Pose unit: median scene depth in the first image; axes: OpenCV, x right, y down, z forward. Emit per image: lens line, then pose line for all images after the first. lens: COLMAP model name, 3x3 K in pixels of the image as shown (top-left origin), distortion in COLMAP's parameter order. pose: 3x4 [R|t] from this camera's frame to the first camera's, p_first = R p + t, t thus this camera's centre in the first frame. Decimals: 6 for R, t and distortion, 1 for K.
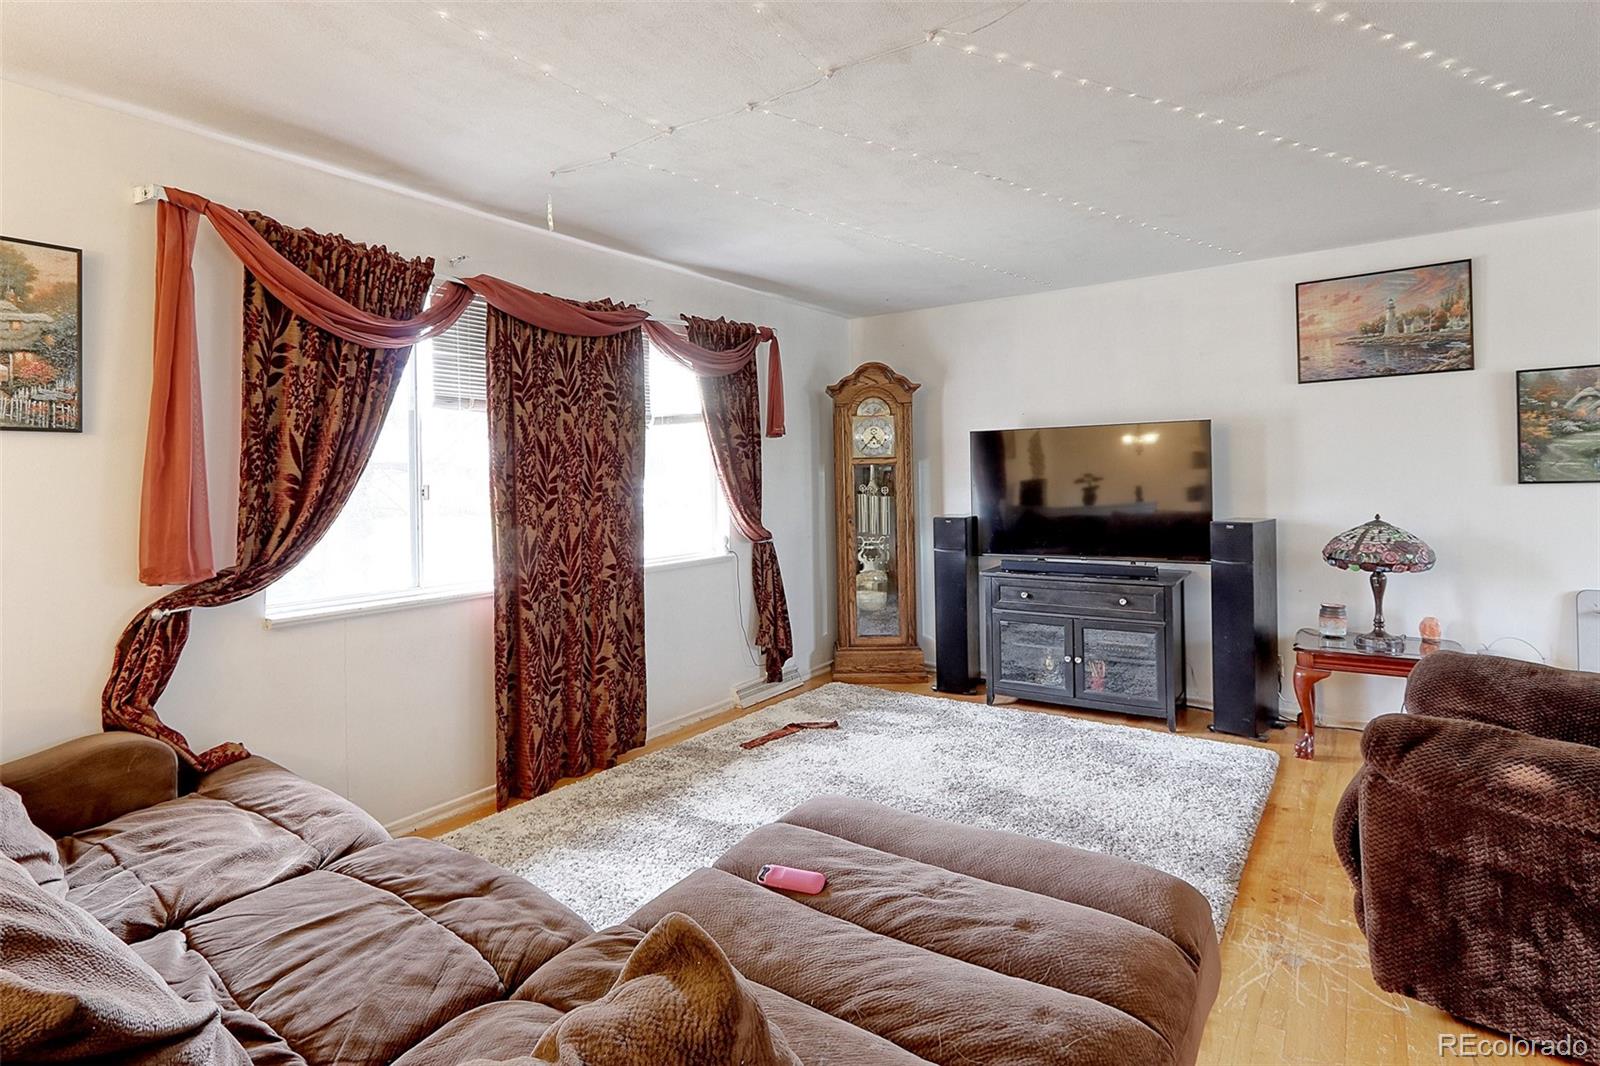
lens RADIAL K [[811.2, 0, 801.9], [0, 811.2, 482.1], [0, 0, 1]] dist [0.003048, 0.001157]
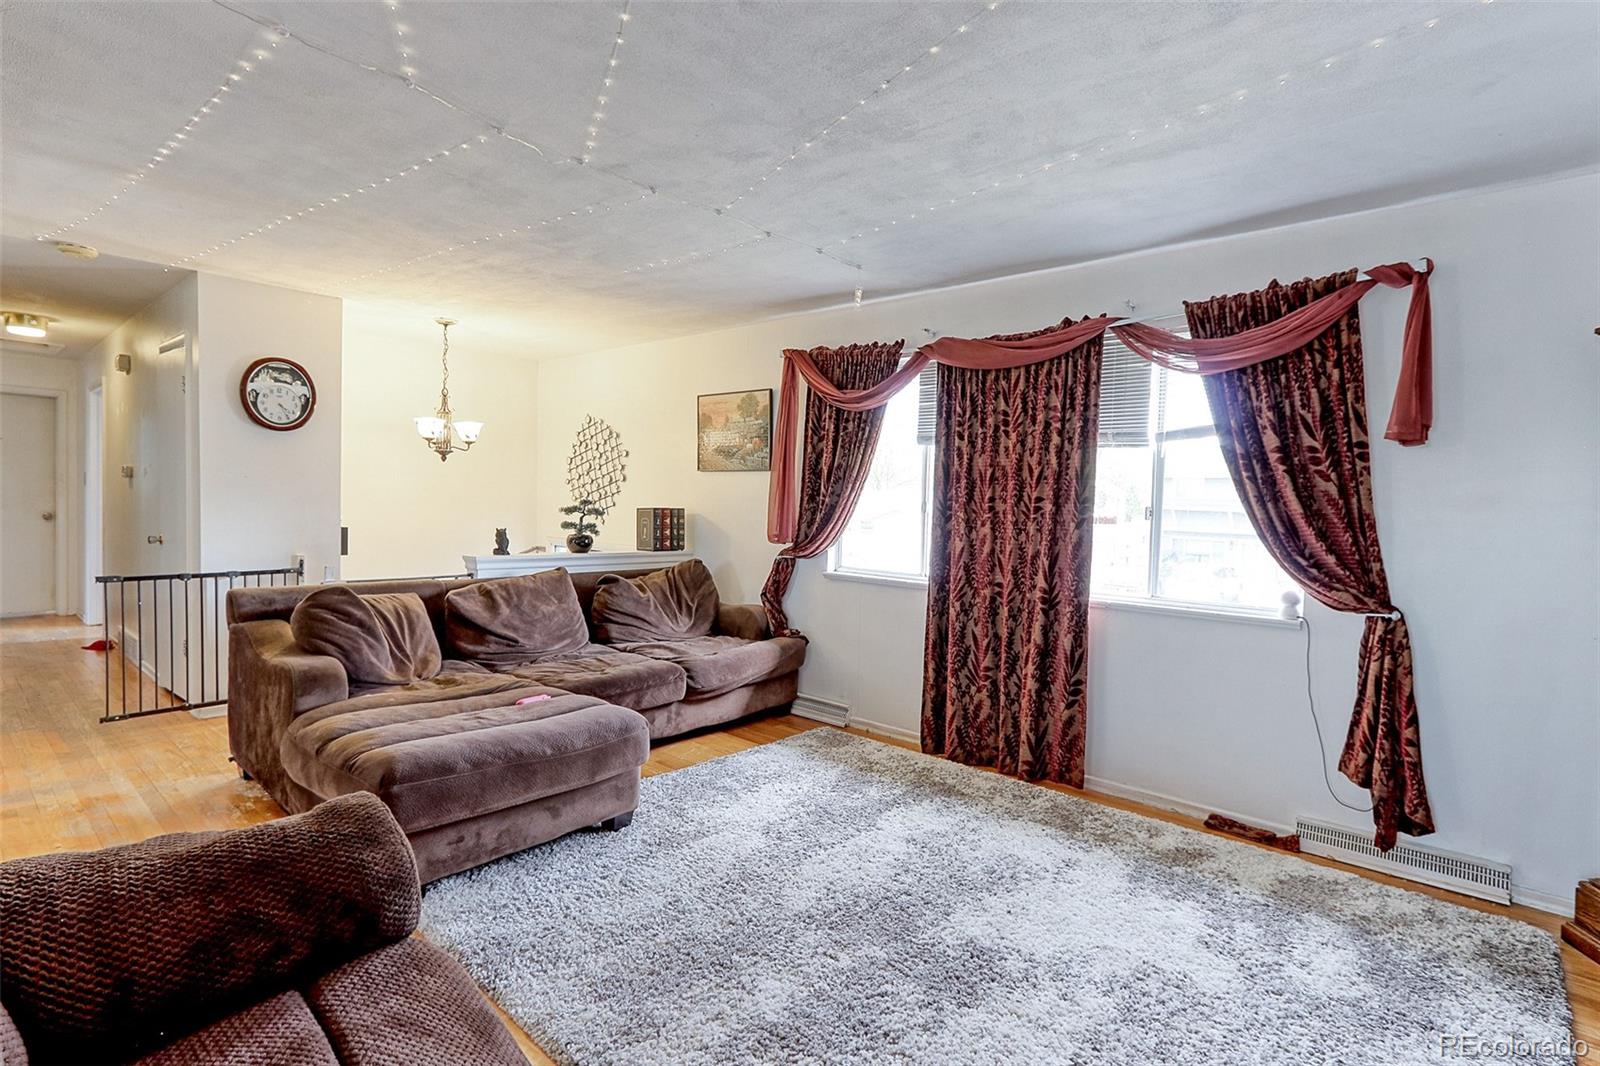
lens RADIAL K [[783.5, 0, 800.0], [0, 783.5, 533.0], [0, 0, 1]] dist [-0.000892, 0.002164]
pose [[-0.112067, 0.057325, -0.992046, 0.814679], [-0.032256, 0.997599, 0.061289, -0.016637], [0.993177, 0.038867, -0.109949, 0.864779]]
